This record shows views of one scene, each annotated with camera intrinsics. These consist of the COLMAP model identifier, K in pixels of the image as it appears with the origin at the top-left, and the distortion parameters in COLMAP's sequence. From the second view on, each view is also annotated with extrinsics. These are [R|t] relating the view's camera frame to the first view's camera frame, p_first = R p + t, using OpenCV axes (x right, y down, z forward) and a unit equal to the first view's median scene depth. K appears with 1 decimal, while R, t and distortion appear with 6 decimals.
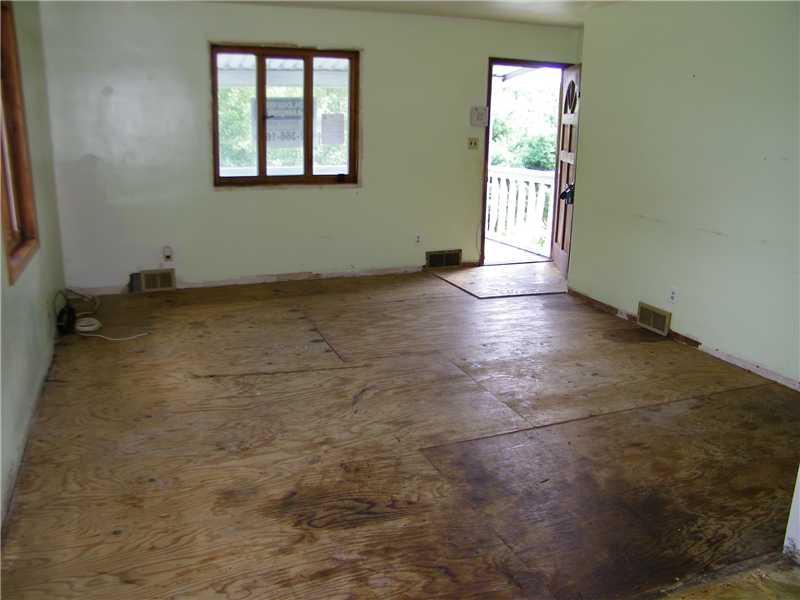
lens RADIAL K [[682.4, 0, 397.1], [0, 682.4, 297.4], [0, 0, 1]] dist [-0.191566, 0.167838]
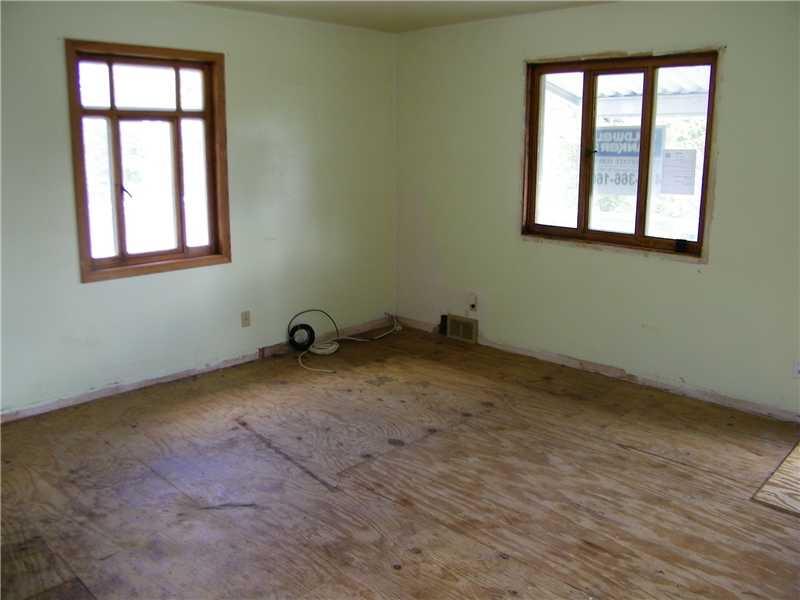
lens RADIAL K [[682.4, 0, 397.1], [0, 682.4, 297.4], [0, 0, 1]] dist [-0.191566, 0.167838]
pose [[0.405167, 0.179399, -0.896468, 0.432323], [-0.231320, 0.968769, 0.089321, -0.130636], [0.884494, 0.171181, 0.434012, 0.519214]]
